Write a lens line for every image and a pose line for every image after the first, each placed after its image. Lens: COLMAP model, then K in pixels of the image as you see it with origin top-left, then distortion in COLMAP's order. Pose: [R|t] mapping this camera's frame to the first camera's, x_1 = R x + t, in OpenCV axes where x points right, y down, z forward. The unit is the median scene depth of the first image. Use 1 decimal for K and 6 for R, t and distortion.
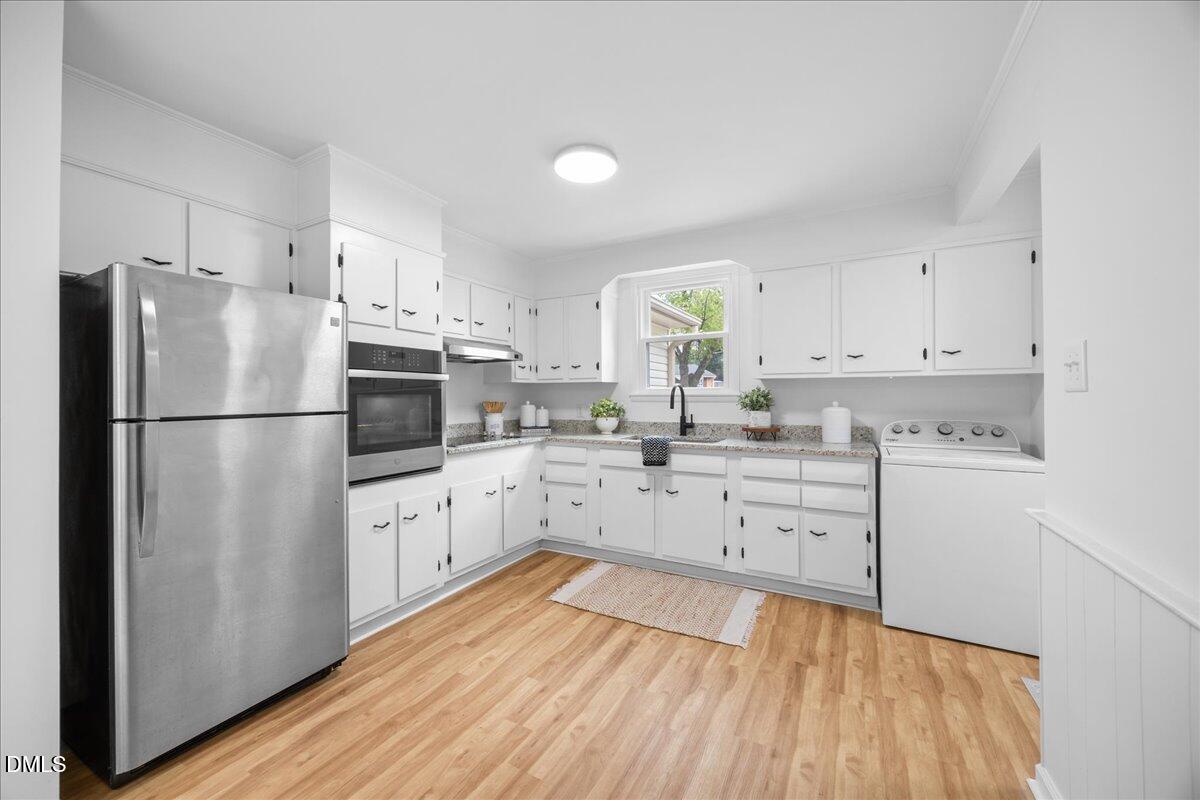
lens RADIAL K [[457.9, 0, 603.6], [0, 457.9, 397.9], [0, 0, 1]] dist [-0.003162, -0.000089]
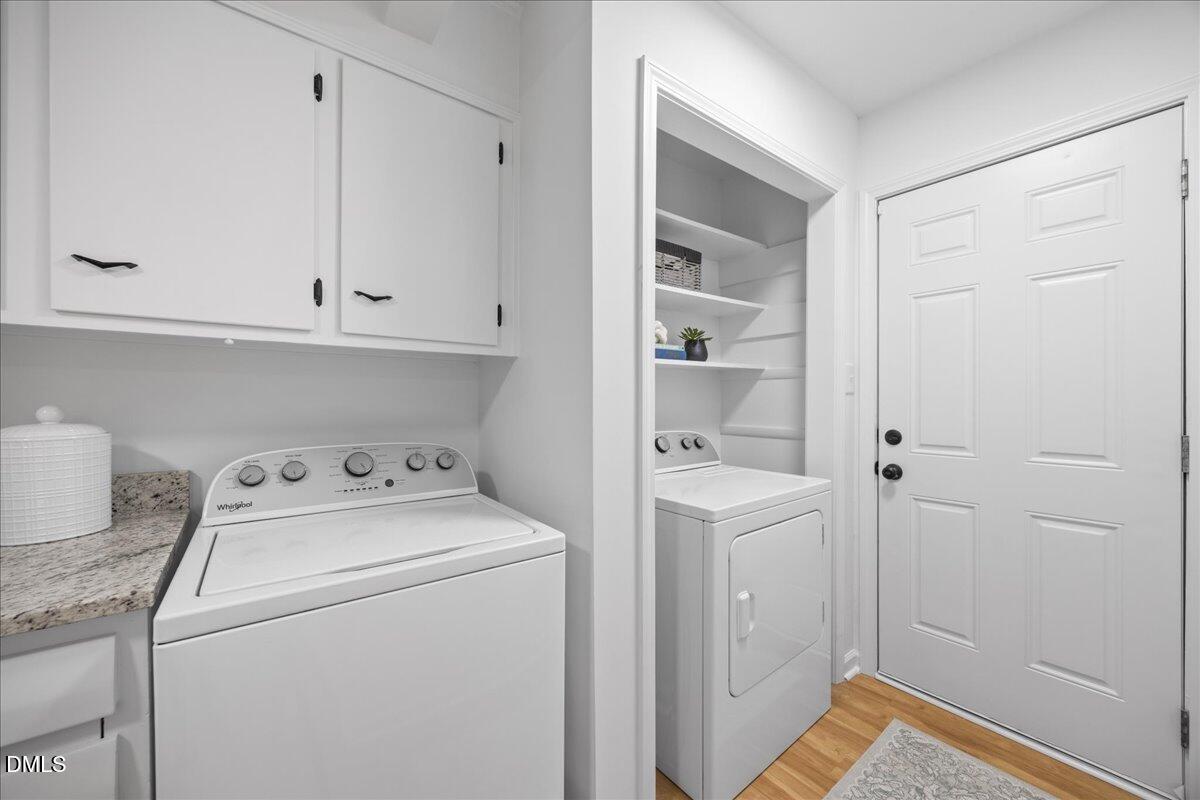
lens RADIAL K [[457.9, 0, 603.6], [0, 457.9, 397.9], [0, 0, 1]] dist [-0.003162, -0.000089]
pose [[0.402809, 0.007271, 0.915255, 0.423948], [-0.004769, 0.999972, -0.005845, 0.000832], [-0.915272, -0.002011, 0.402832, 0.589502]]
